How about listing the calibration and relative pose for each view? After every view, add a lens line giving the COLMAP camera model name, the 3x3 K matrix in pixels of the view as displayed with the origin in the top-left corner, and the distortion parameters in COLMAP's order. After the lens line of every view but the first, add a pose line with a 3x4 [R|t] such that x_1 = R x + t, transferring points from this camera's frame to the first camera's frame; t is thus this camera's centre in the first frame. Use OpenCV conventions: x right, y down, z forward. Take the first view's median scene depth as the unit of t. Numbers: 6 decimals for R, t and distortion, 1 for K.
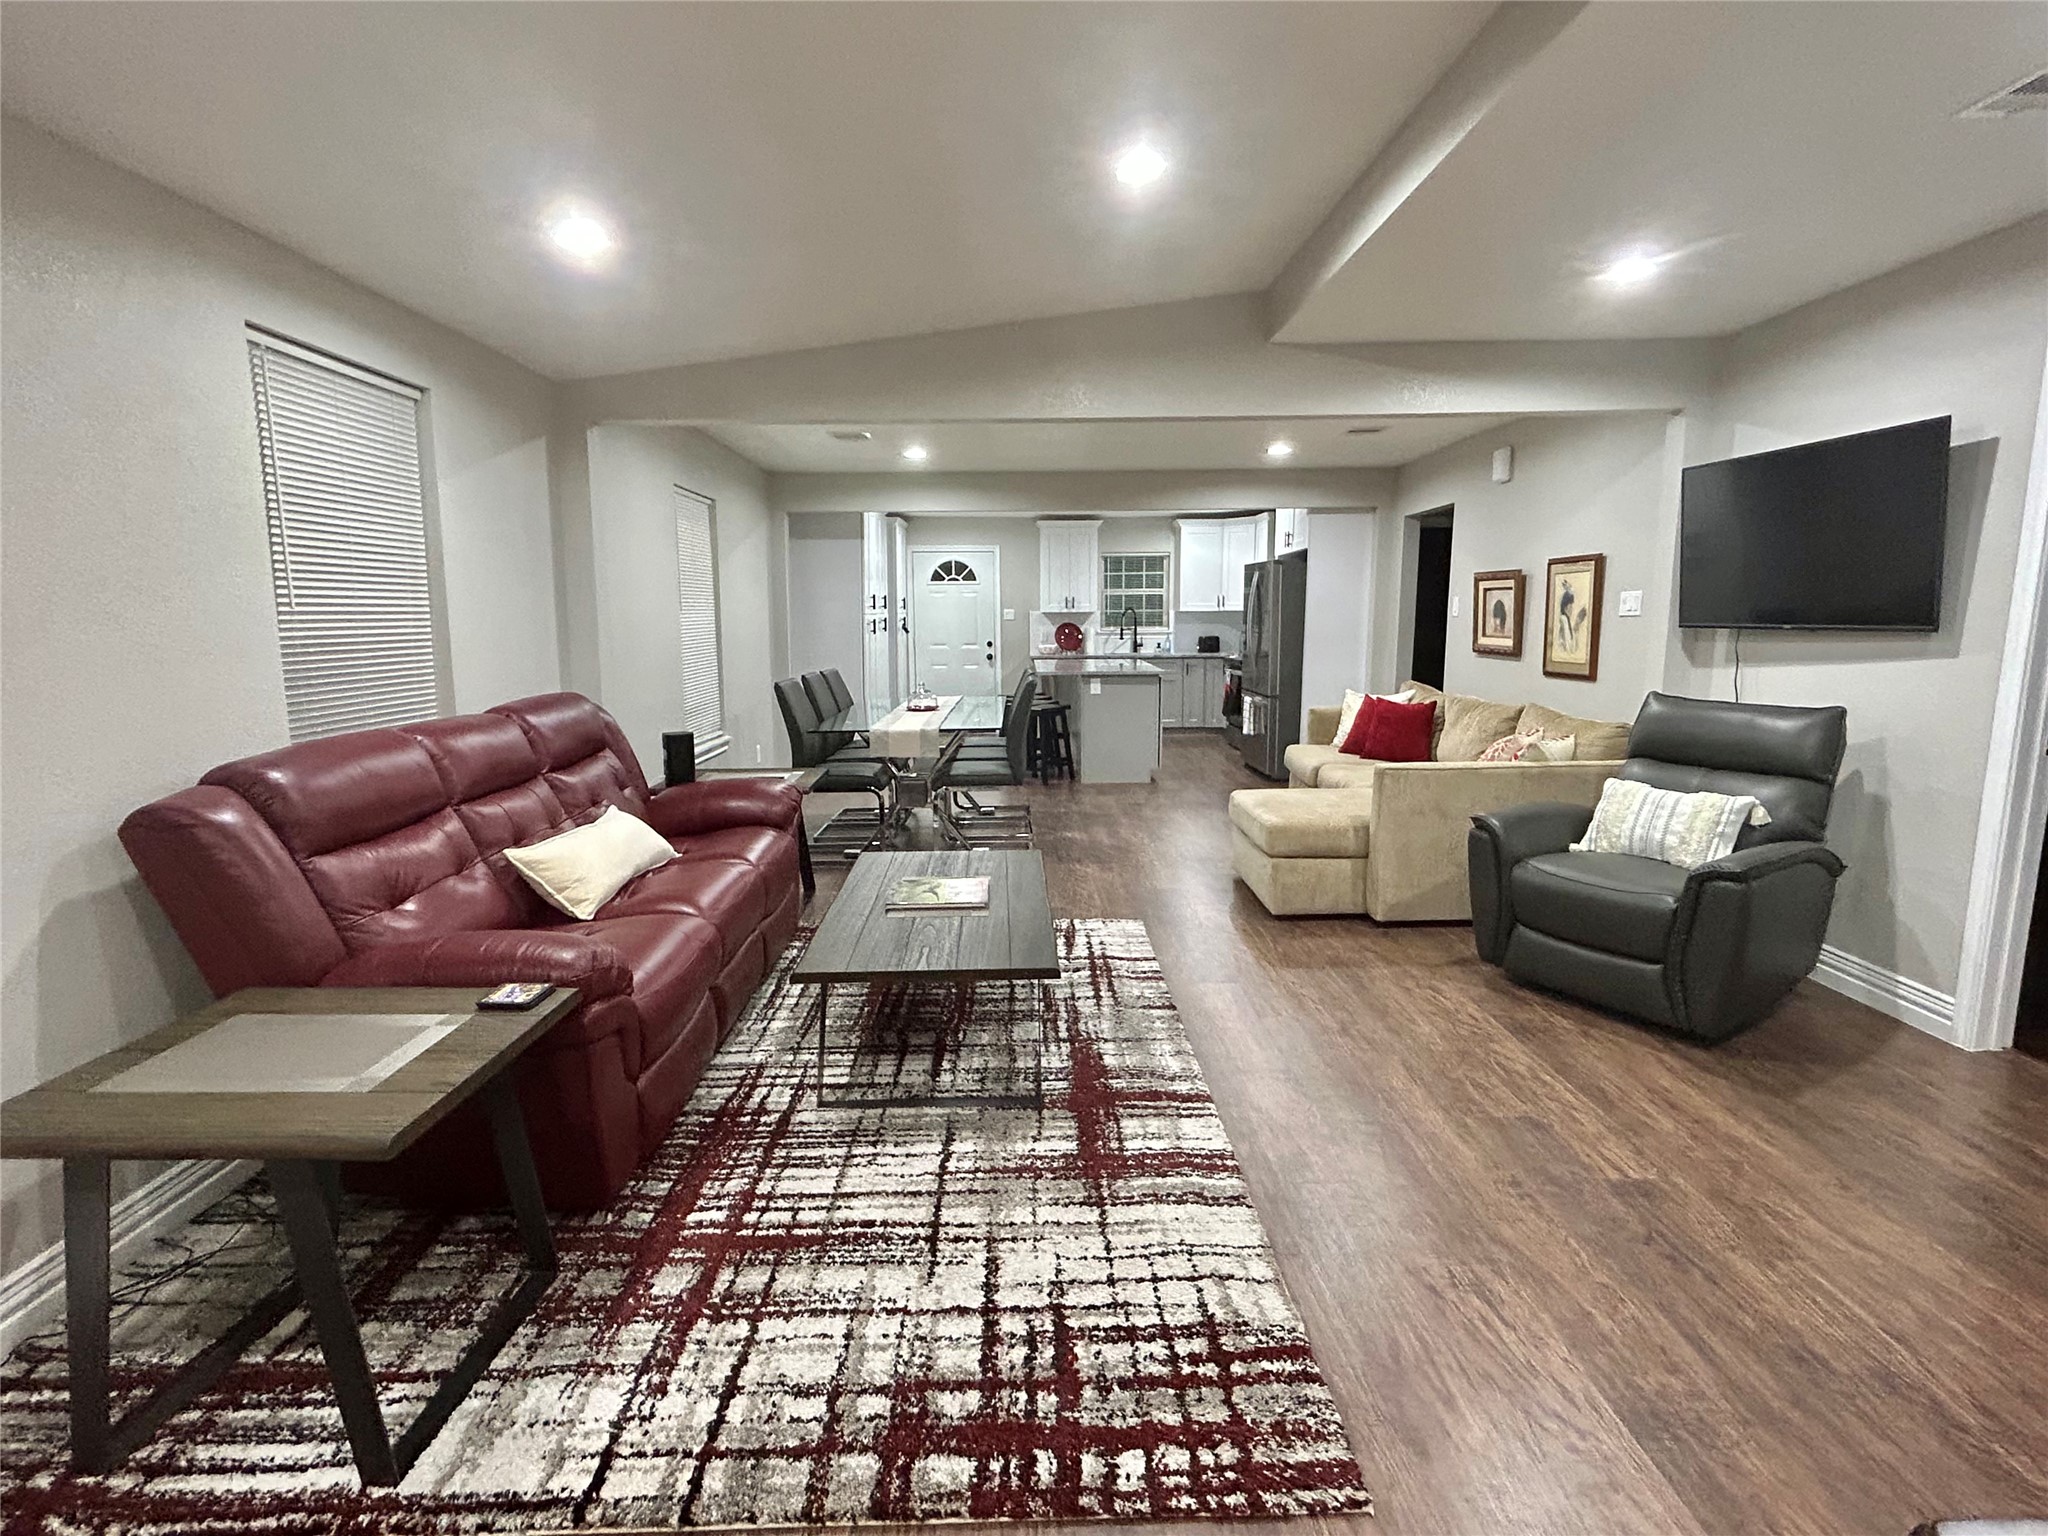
lens RADIAL K [[999.9, 0, 1020.9], [0, 999.9, 763.1], [0, 0, 1]] dist [-0.001859, -0.000121]
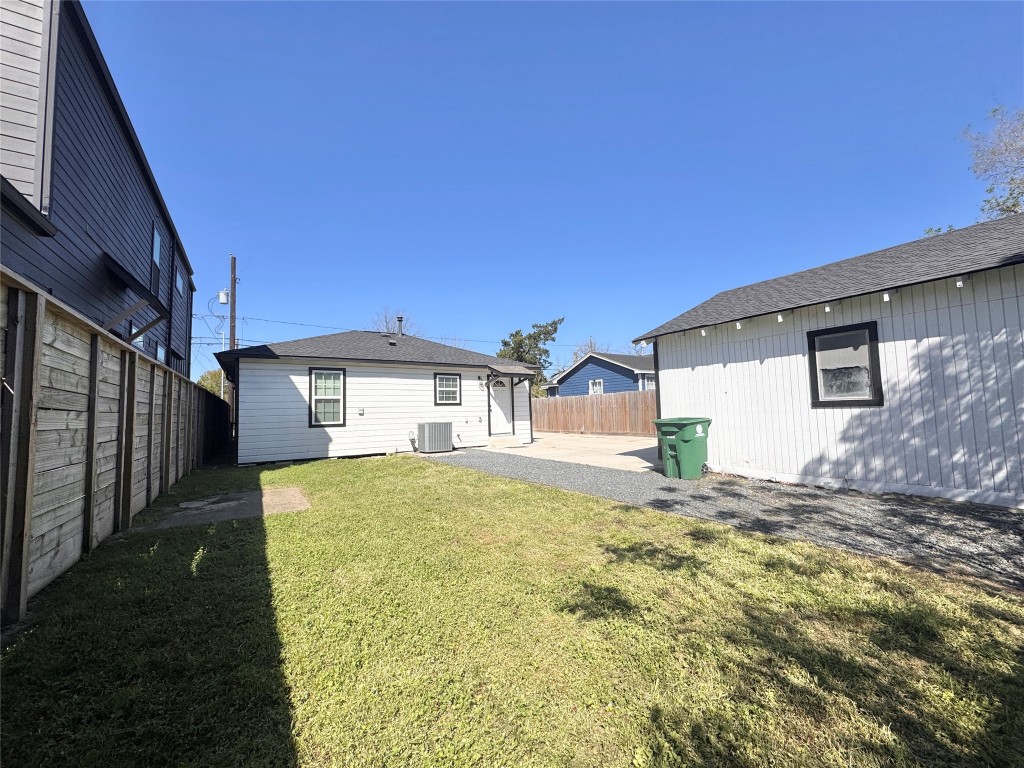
lens RADIAL K [[403.2, 0, 508.0], [0, 403.2, 385.2], [0, 0, 1]] dist [-0.008134, 0.000151]
pose [[0.853613, 0.026473, 0.520234, -0.725237], [0.090427, 0.976014, -0.198041, 0.075801], [-0.512999, 0.216094, 0.830744, -0.106138]]
